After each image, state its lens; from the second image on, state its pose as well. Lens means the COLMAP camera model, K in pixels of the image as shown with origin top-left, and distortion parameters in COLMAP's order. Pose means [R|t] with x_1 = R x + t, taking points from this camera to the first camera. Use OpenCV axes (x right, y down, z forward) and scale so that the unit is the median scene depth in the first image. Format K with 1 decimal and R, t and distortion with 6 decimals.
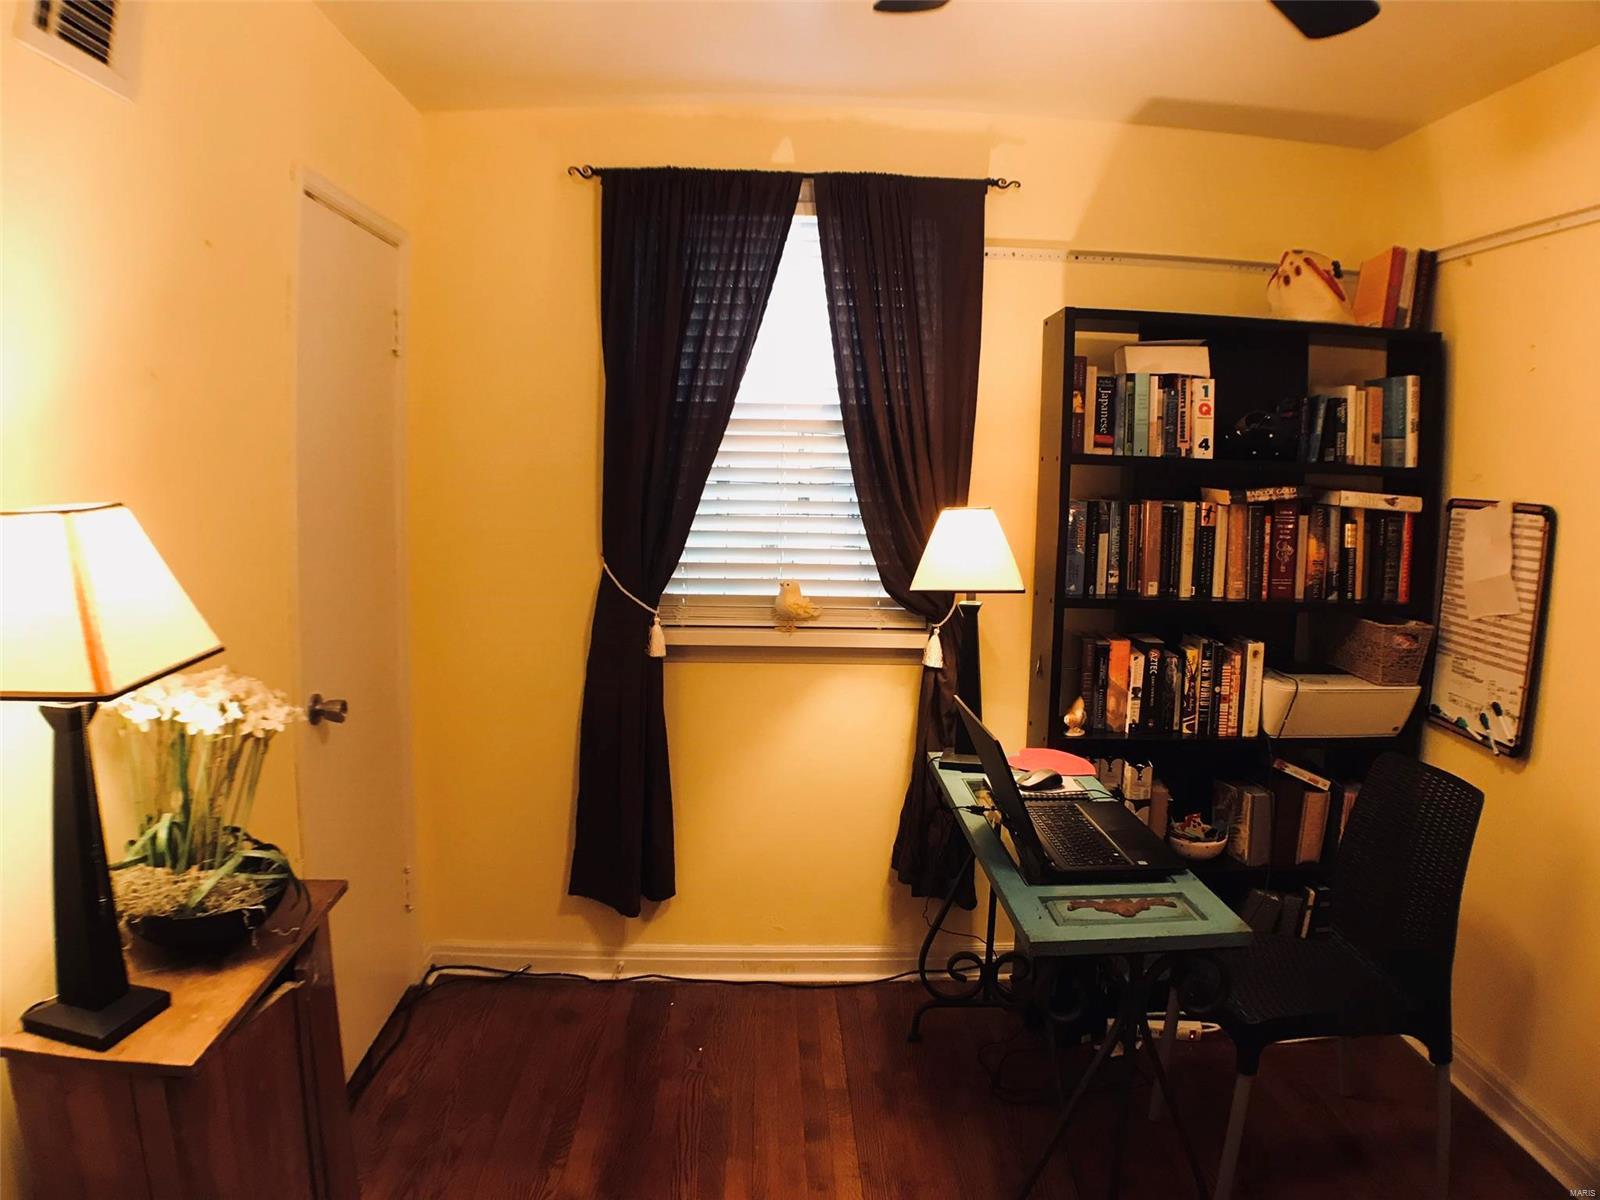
lens RADIAL K [[1046.5, 0, 800.0], [0, 1046.5, 600.0], [0, 0, 1]] dist [-0.162832, -0.039624]
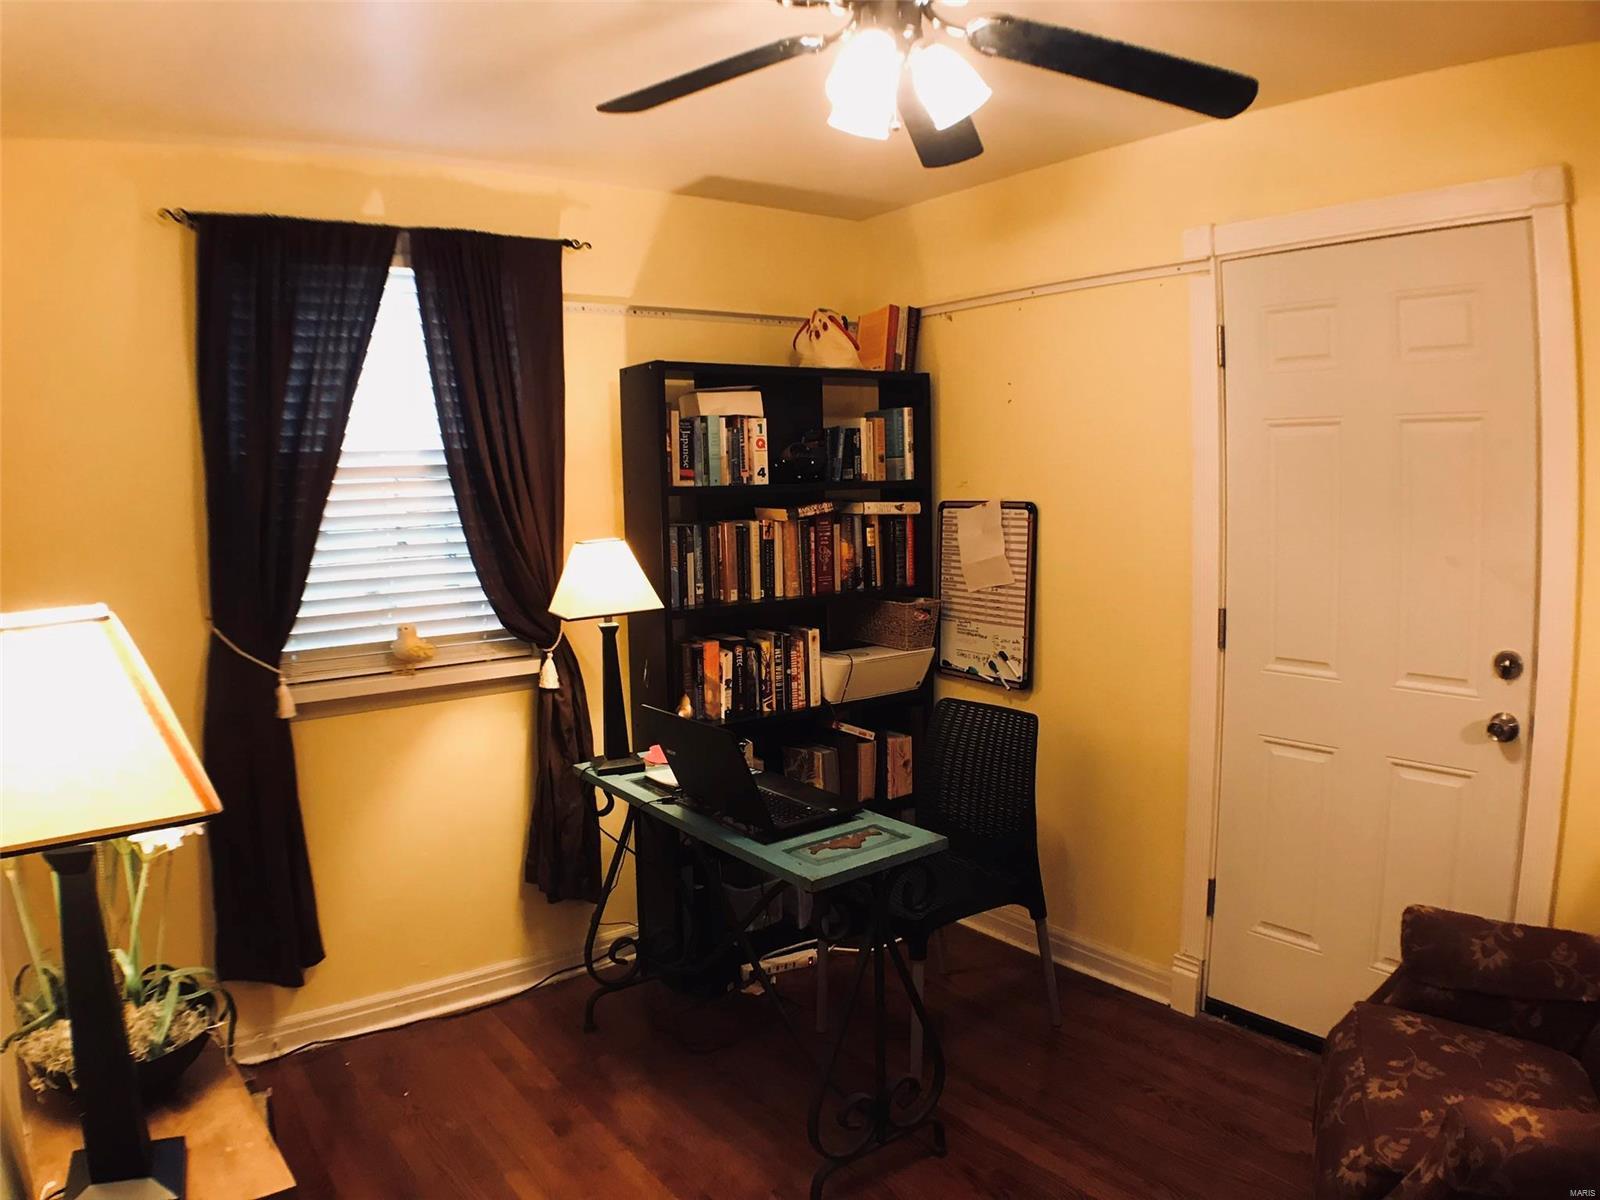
lens RADIAL K [[1046.5, 0, 800.0], [0, 1046.5, 600.0], [0, 0, 1]] dist [-0.162832, -0.039624]
pose [[0.804555, -0.102485, 0.584968, -0.303557], [0.107686, 0.993845, 0.026010, -0.028649], [-0.584033, 0.042066, 0.810639, -0.031047]]
